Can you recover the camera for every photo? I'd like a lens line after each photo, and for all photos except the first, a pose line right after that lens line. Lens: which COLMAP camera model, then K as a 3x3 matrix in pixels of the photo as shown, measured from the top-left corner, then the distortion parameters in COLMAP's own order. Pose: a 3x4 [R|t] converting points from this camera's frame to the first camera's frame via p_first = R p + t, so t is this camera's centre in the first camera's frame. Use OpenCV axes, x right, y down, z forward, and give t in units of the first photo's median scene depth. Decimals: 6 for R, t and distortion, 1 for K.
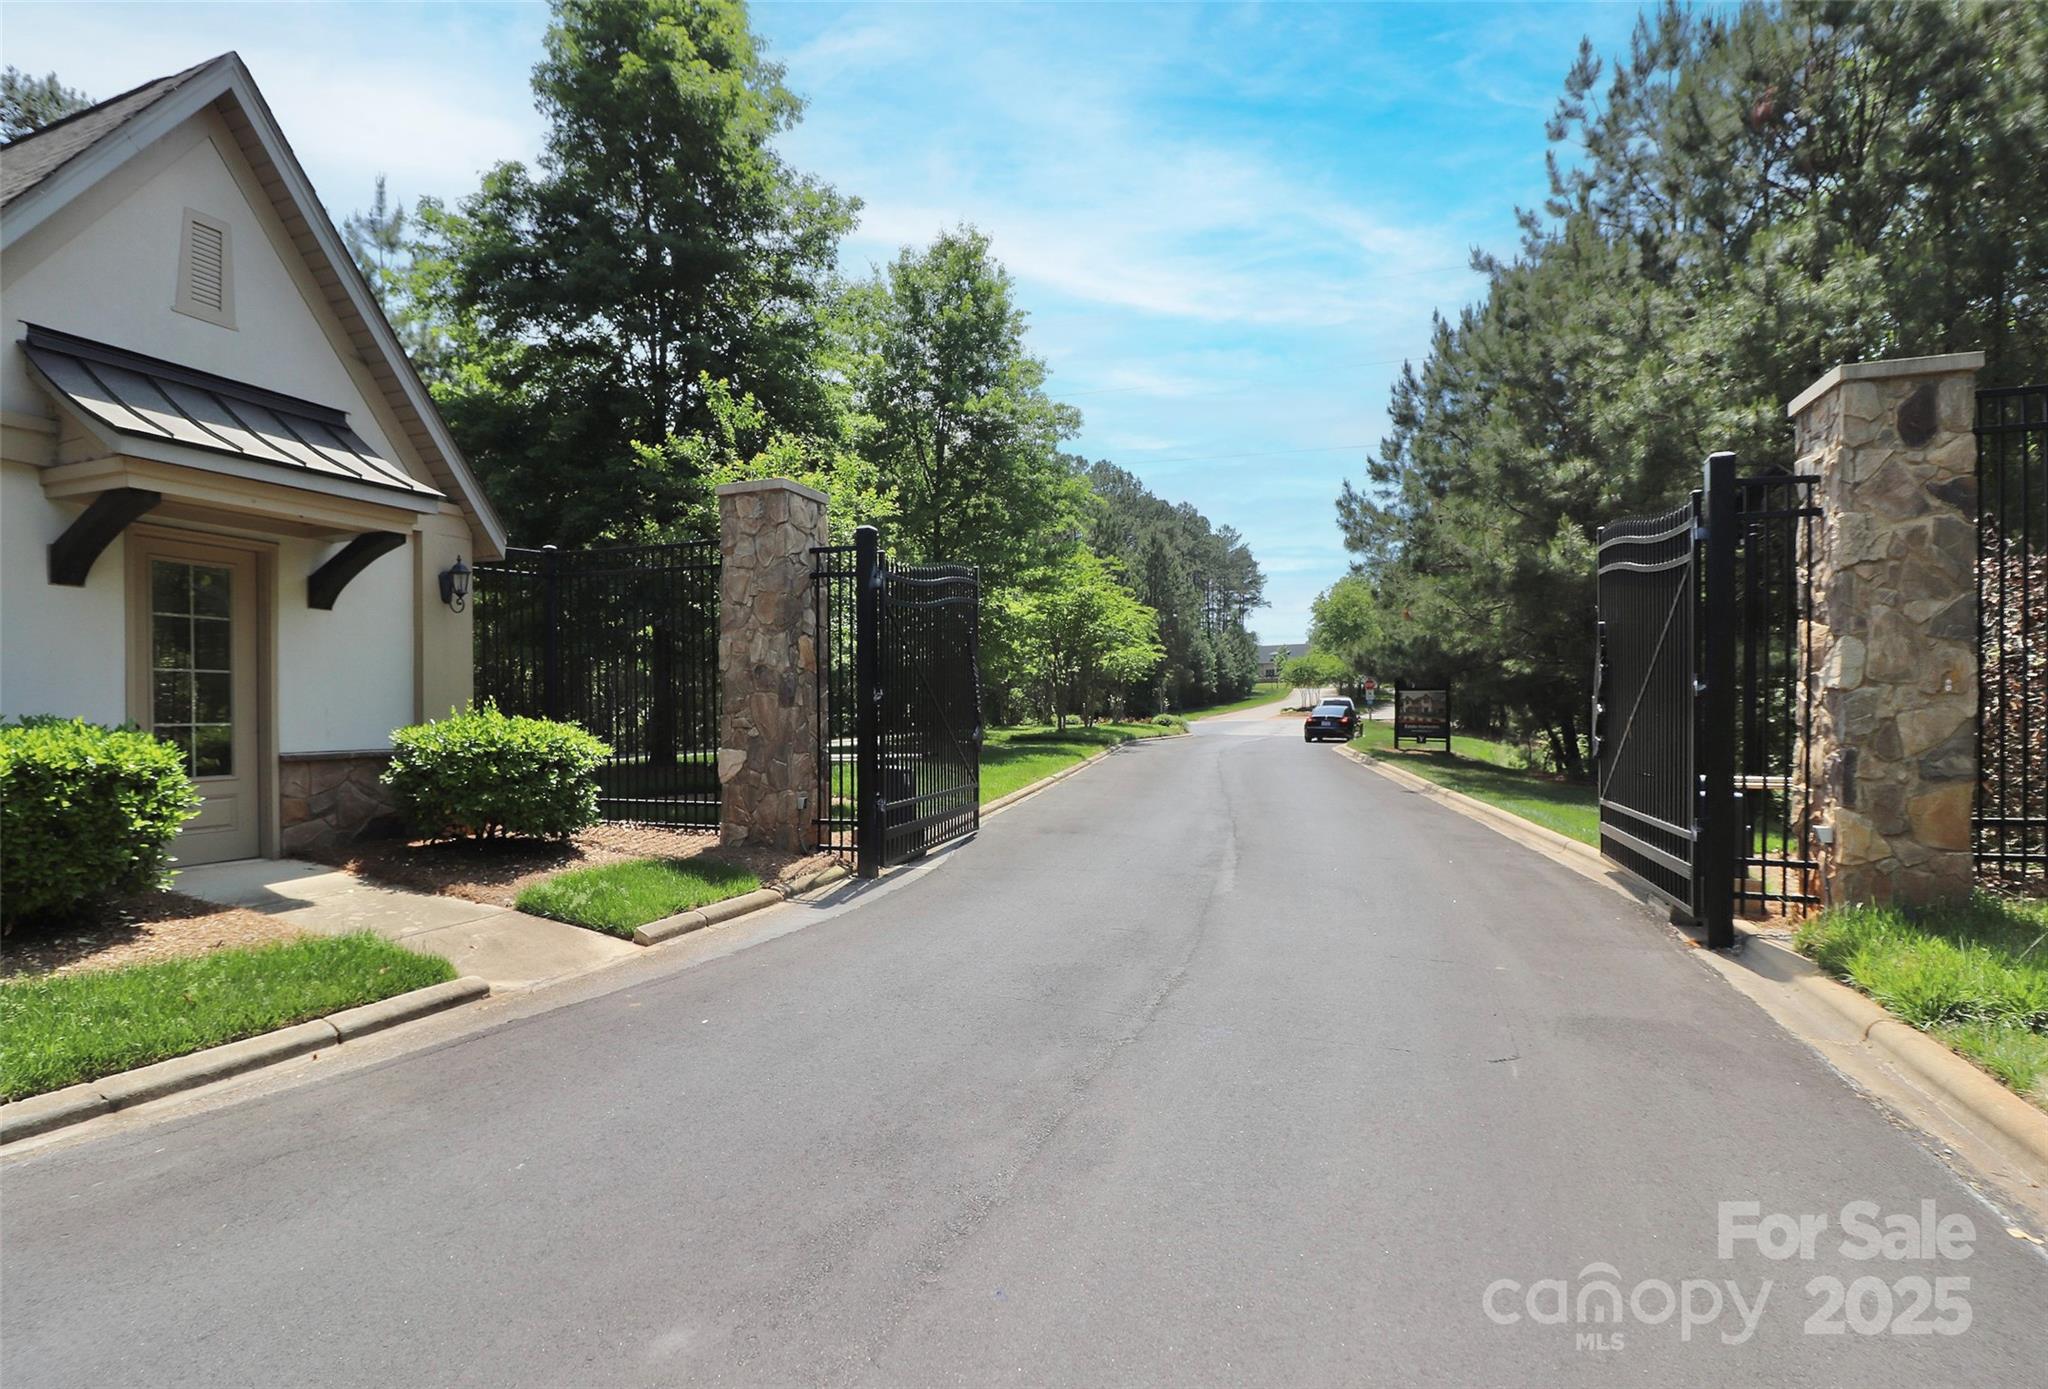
lens RADIAL K [[952.7, 0, 1022.4], [0, 952.7, 706.7], [0, 0, 1]] dist [-0.003031, -0.000523]
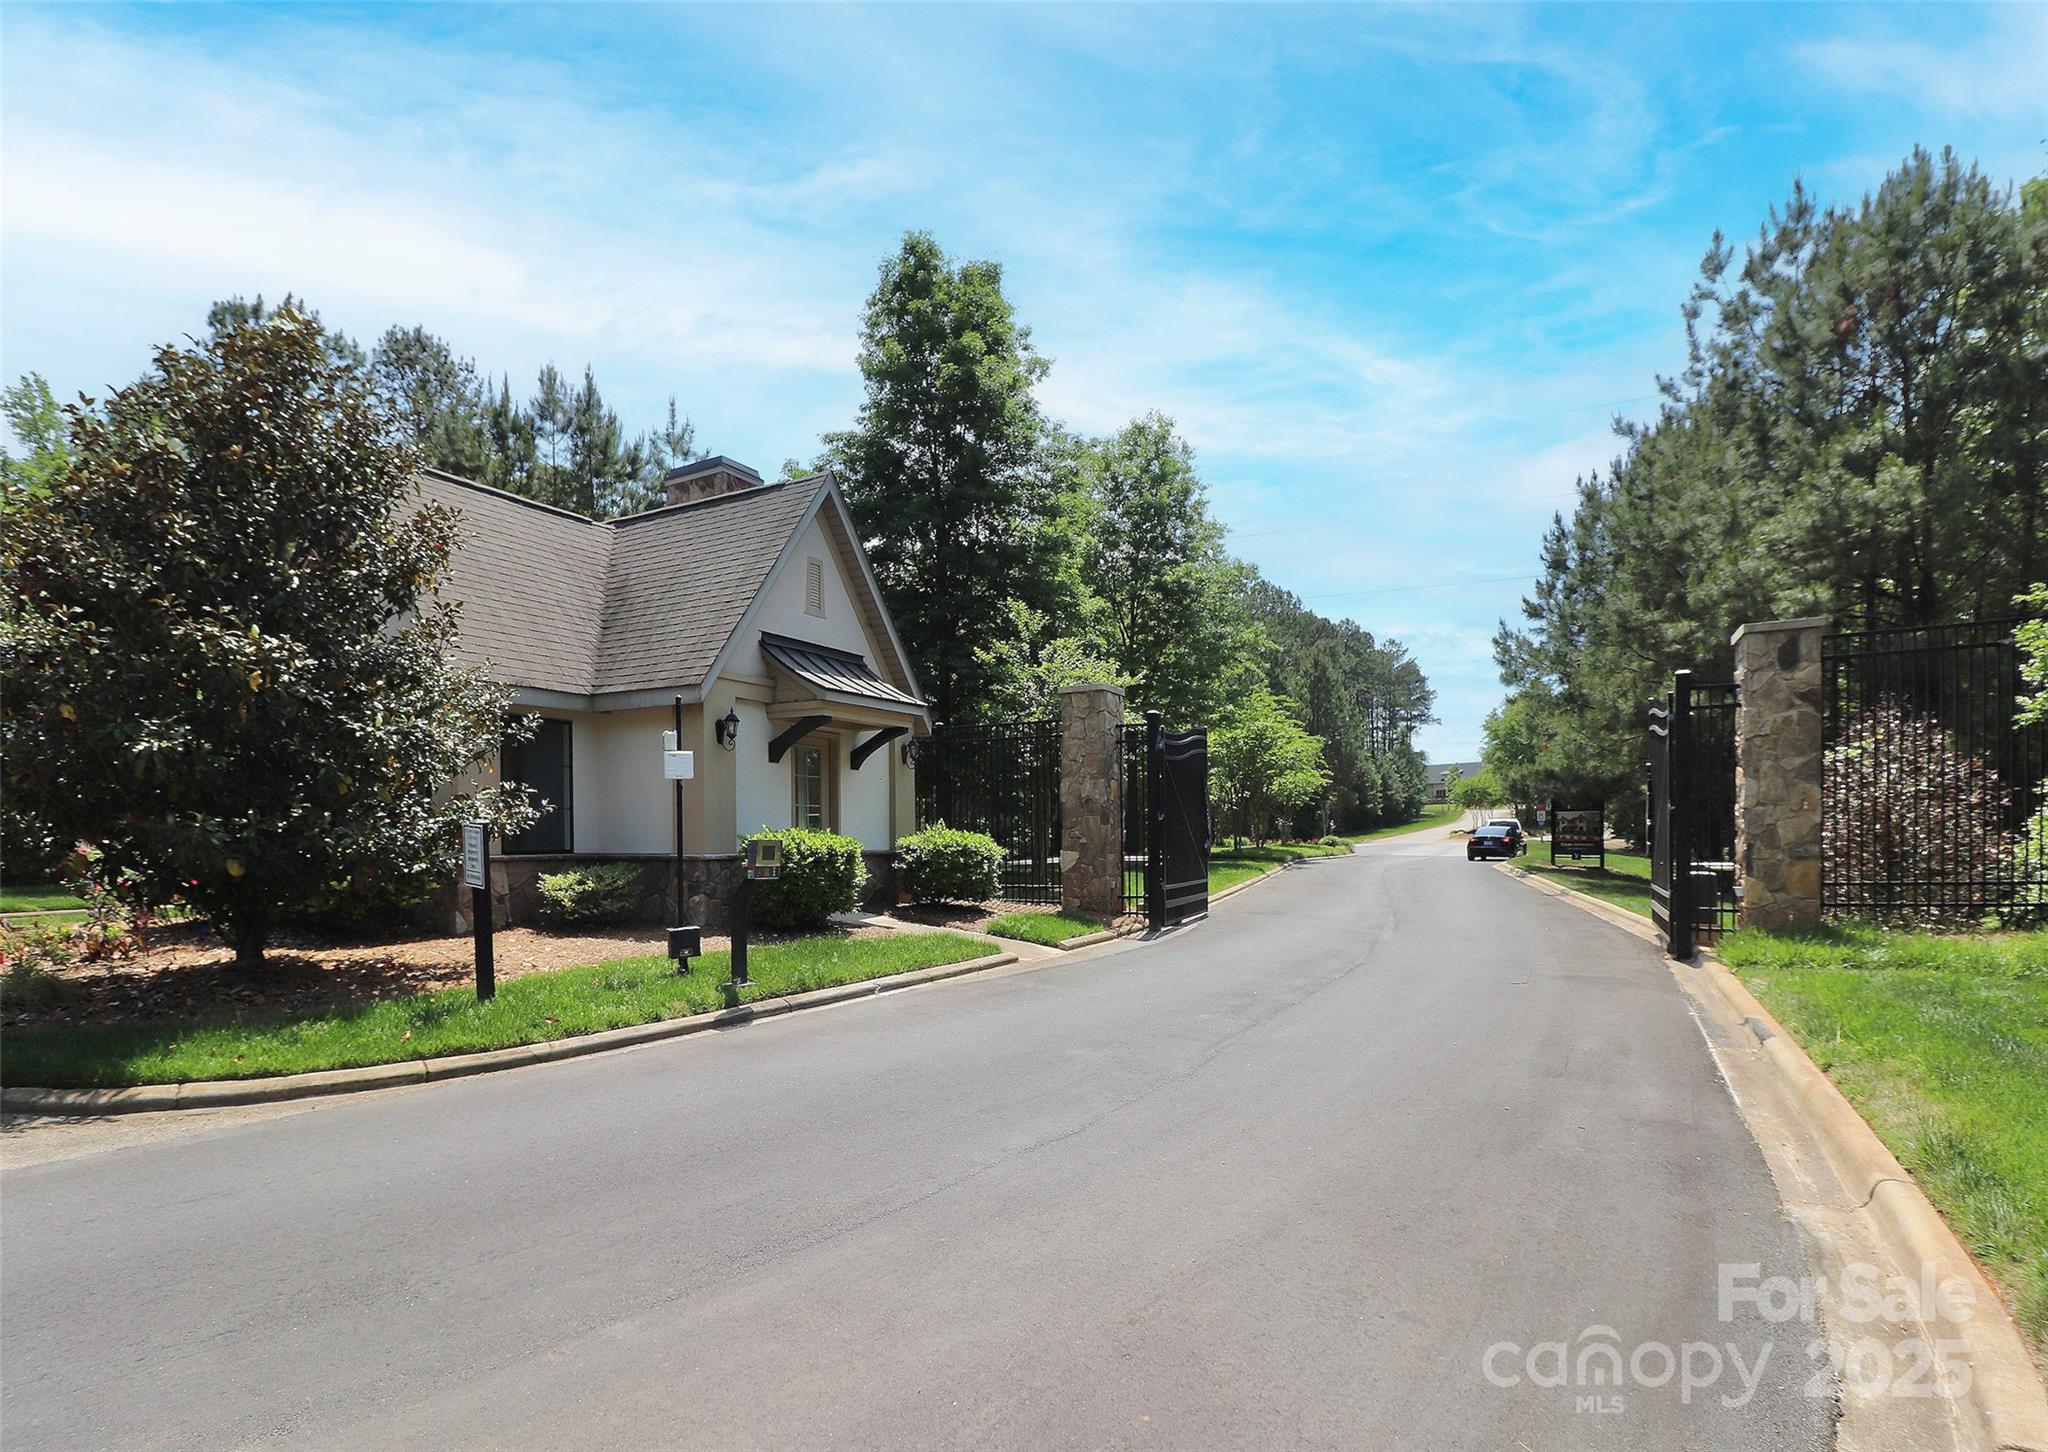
lens RADIAL K [[996.1, 0, 1059.3], [0, 996.1, 832.4], [0, 0, 1]] dist [0.005783, 0.000073]
pose [[0.993668, -0.006230, -0.112182, -0.069958], [0.006253, 0.999980, -0.000144, 0.006778], [0.112180, -0.000558, 0.993688, -0.354672]]
